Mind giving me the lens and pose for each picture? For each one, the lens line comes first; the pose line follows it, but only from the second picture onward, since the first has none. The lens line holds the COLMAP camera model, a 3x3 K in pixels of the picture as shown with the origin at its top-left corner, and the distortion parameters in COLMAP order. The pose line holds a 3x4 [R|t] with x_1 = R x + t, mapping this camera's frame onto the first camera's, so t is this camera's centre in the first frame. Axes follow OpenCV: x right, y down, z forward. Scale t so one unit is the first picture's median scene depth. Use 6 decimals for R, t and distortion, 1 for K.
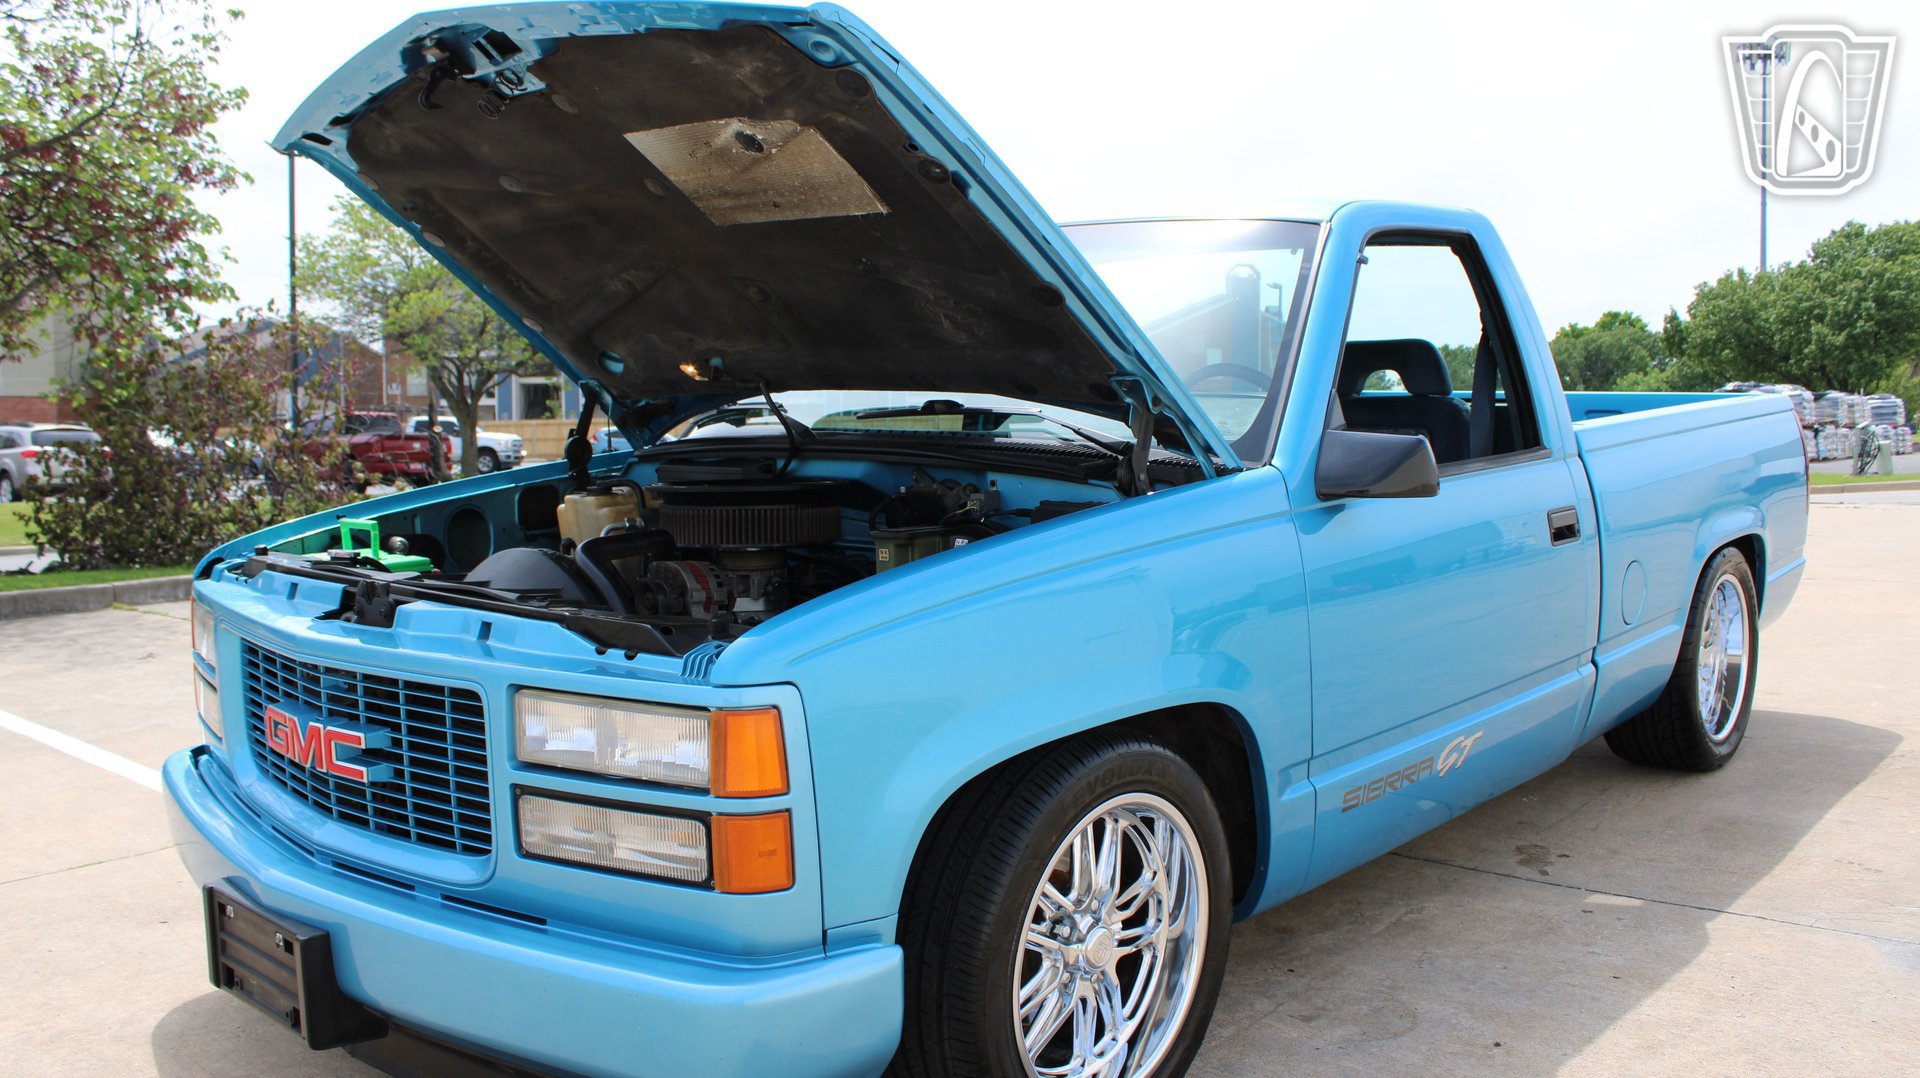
lens RADIAL K [[1607.6, 0, 944.3], [0, 1607.6, 540.4], [0, 0, 1]] dist [-0.164786, 0.152926]
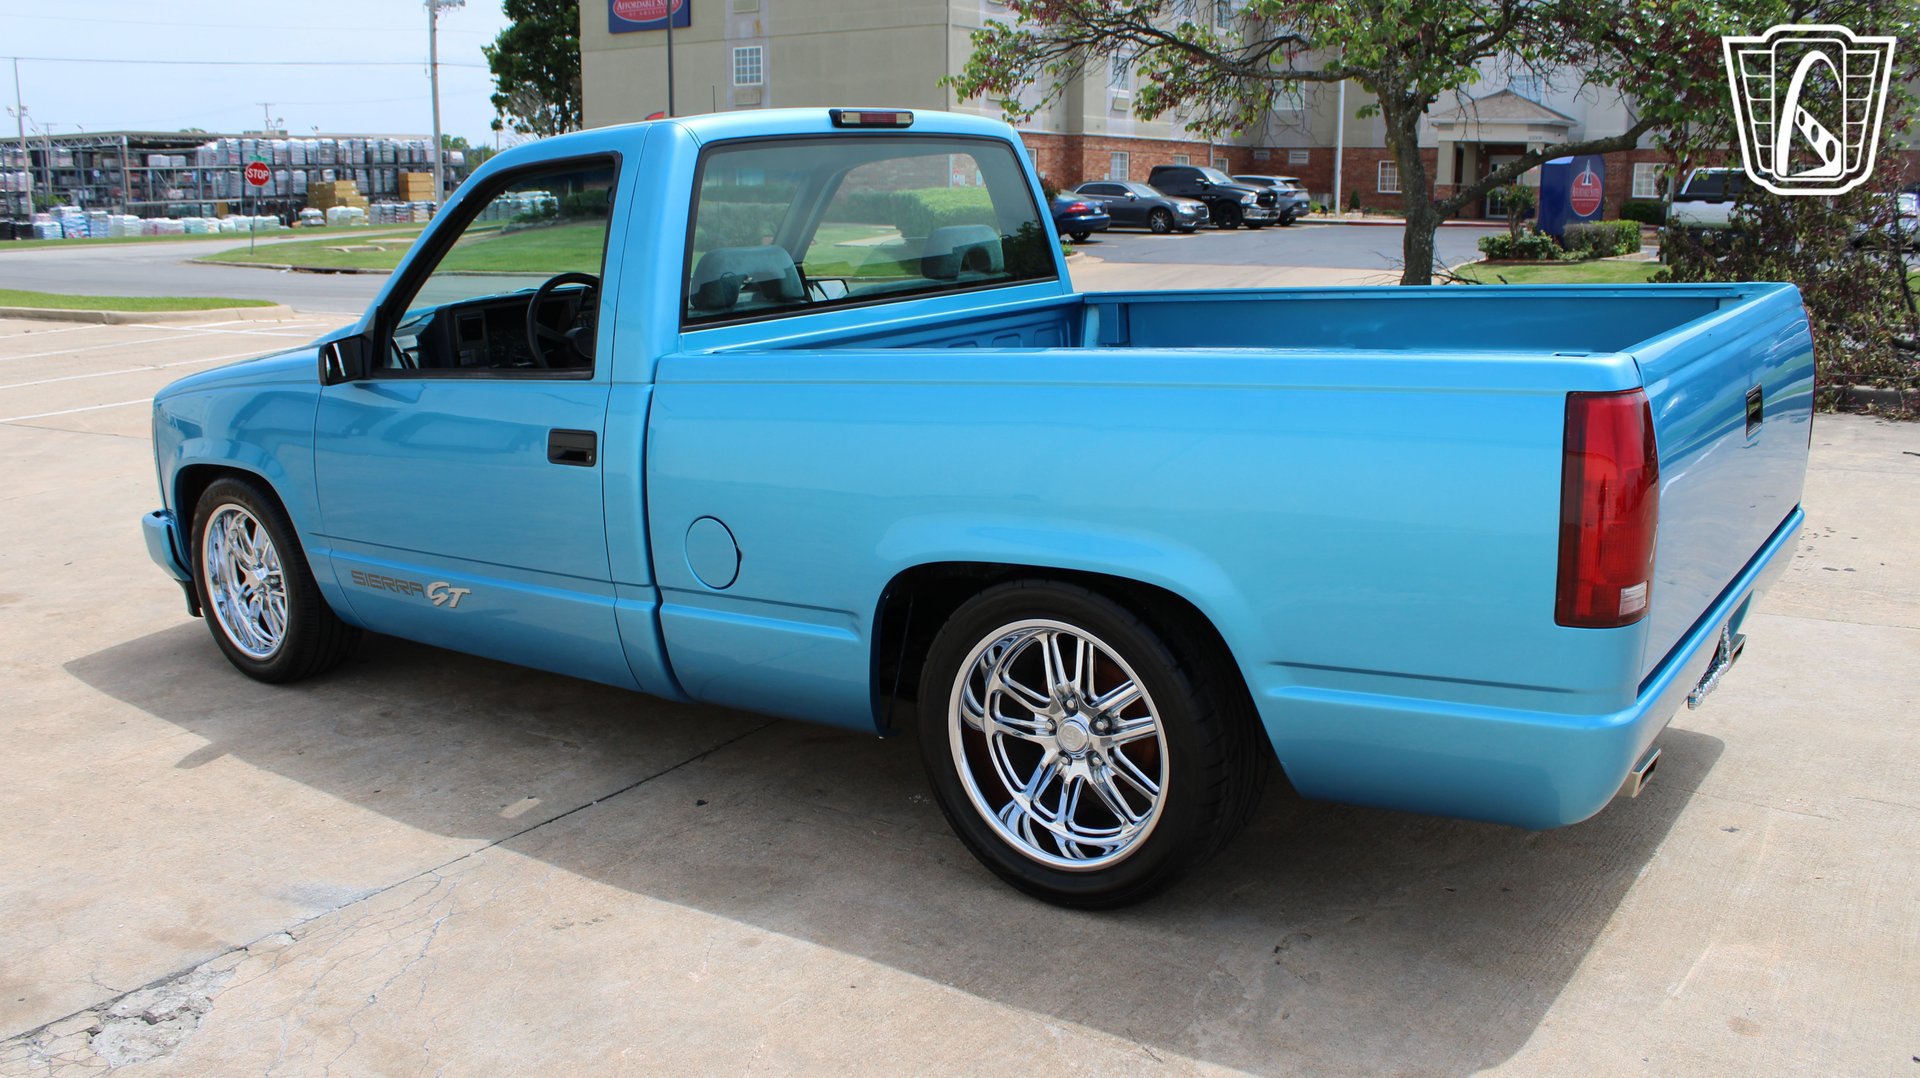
lens RADIAL K [[1579.4, 0, 942.8], [0, 1579.4, 537.9], [0, 0, 1]] dist [-0.162433, 0.142794]
pose [[0.106589, 0.223717, -0.968808, 1.477688], [-0.061156, 0.973989, 0.218185, -0.196542], [0.992421, 0.035992, 0.117498, 1.167955]]
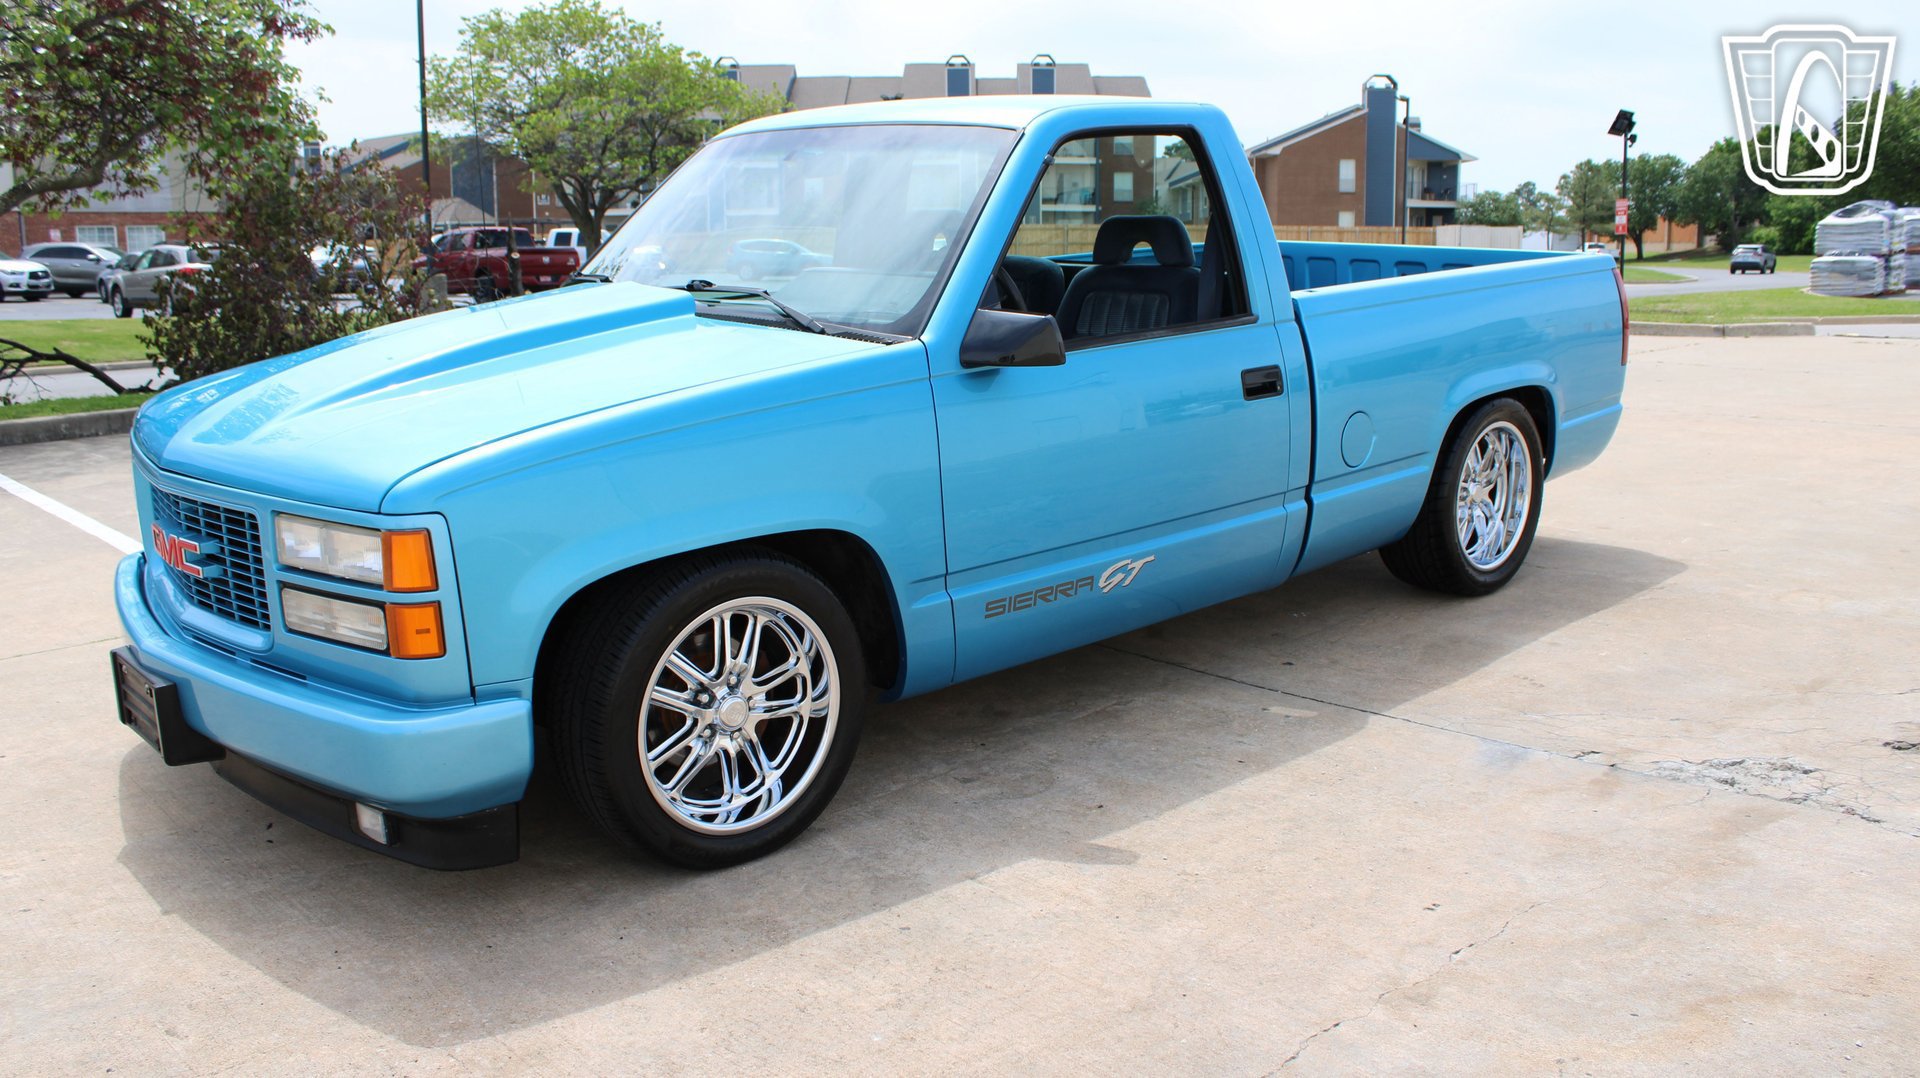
lens RADIAL K [[1575.1, 0, 948.3], [0, 1575.1, 544.0], [0, 0, 1]] dist [-0.167549, 0.152847]
pose [[0.996005, 0.019880, -0.087059, 0.276204], [-0.008919, 0.992176, 0.124528, -0.034070], [0.088853, -0.123254, 0.988389, -0.185761]]
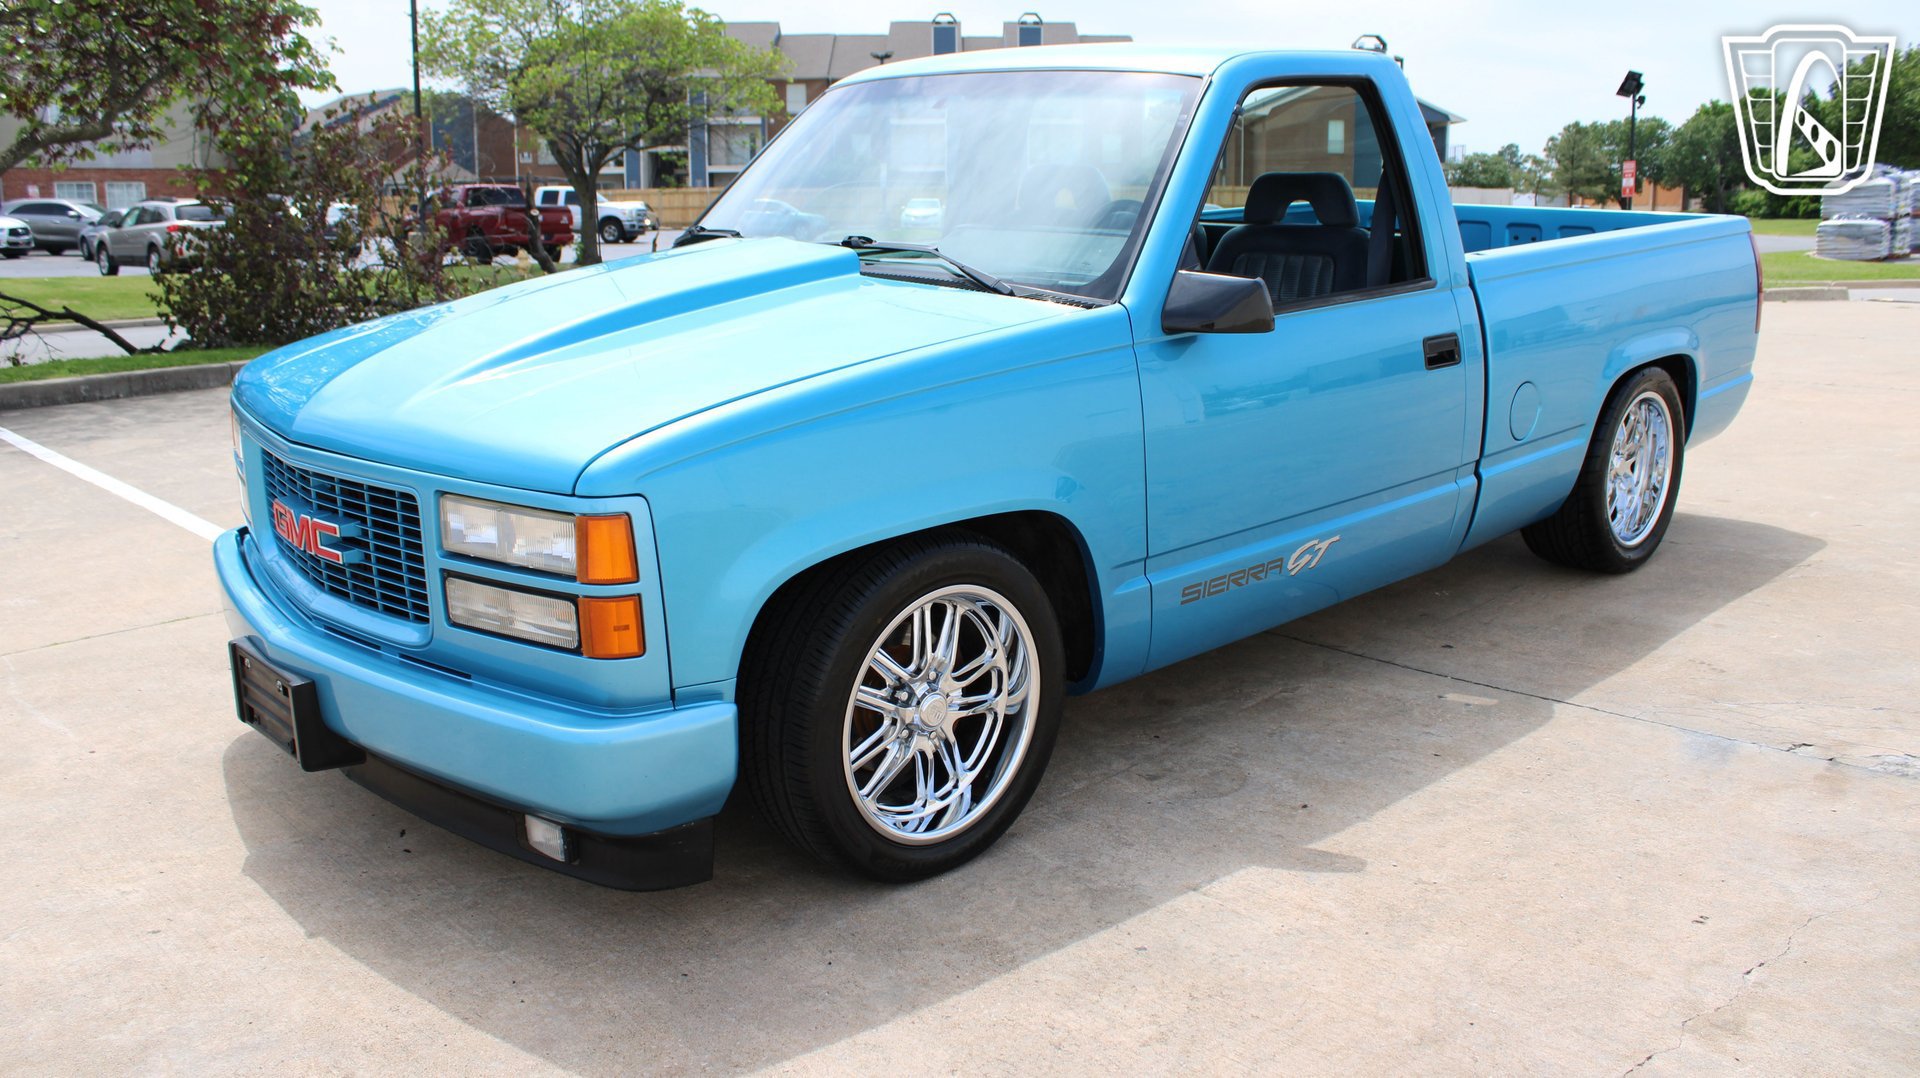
lens RADIAL K [[1577.8, 0, 945.8], [0, 1577.8, 533.3], [0, 0, 1]] dist [-0.167980, 0.153259]
pose [[0.996910, 0.023132, -0.075073, 0.138184], [-0.012244, 0.989738, 0.142368, -0.034694], [0.077596, -0.141009, 0.986963, -0.117949]]
